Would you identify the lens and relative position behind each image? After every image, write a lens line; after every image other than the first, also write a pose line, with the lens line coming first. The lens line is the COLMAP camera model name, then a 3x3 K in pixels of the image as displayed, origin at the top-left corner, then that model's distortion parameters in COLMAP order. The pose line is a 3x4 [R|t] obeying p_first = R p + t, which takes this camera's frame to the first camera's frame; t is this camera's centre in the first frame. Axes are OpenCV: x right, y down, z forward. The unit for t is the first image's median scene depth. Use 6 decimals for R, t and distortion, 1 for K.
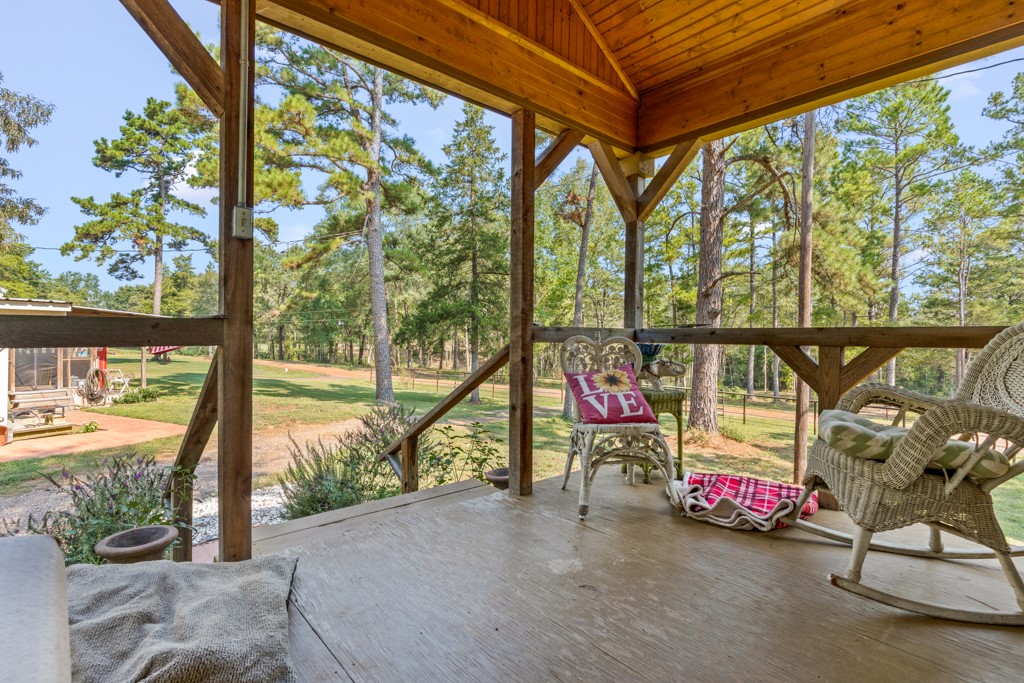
lens RADIAL K [[490.3, 0, 510.6], [0, 490.3, 341.3], [0, 0, 1]] dist [0.002466, 0.000639]
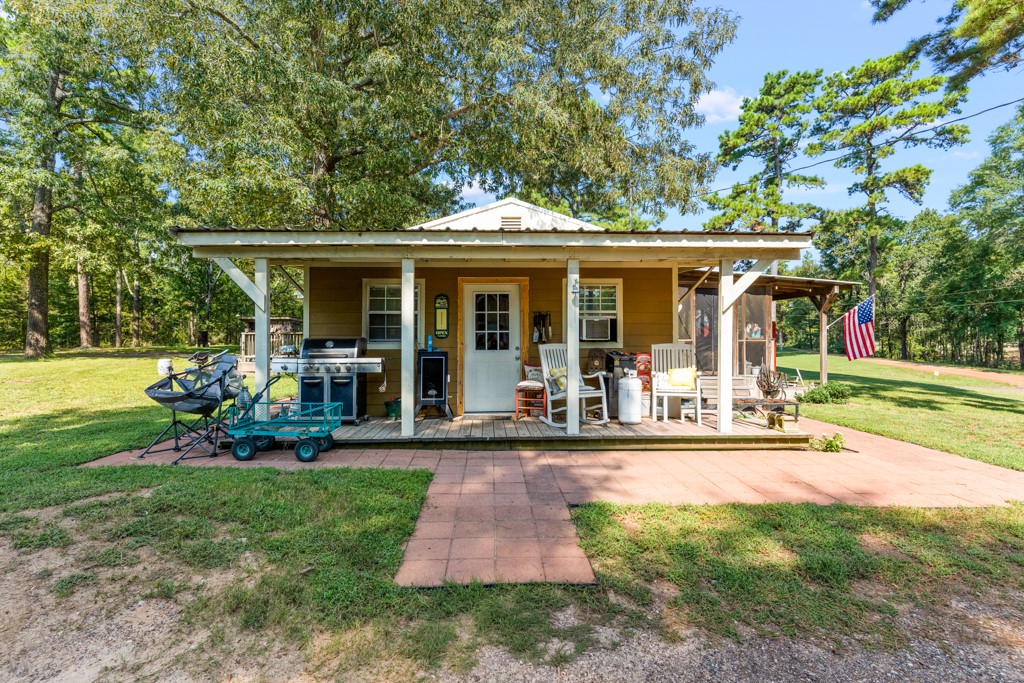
lens RADIAL K [[490.3, 0, 511.0], [0, 490.3, 336.6], [0, 0, 1]] dist [0.002466, 0.000639]
pose [[0.498030, -0.005983, -0.867139, -0.170337], [-0.005340, 0.999936, -0.009966, 0.017389], [0.867143, 0.009594, 0.497967, 0.117475]]
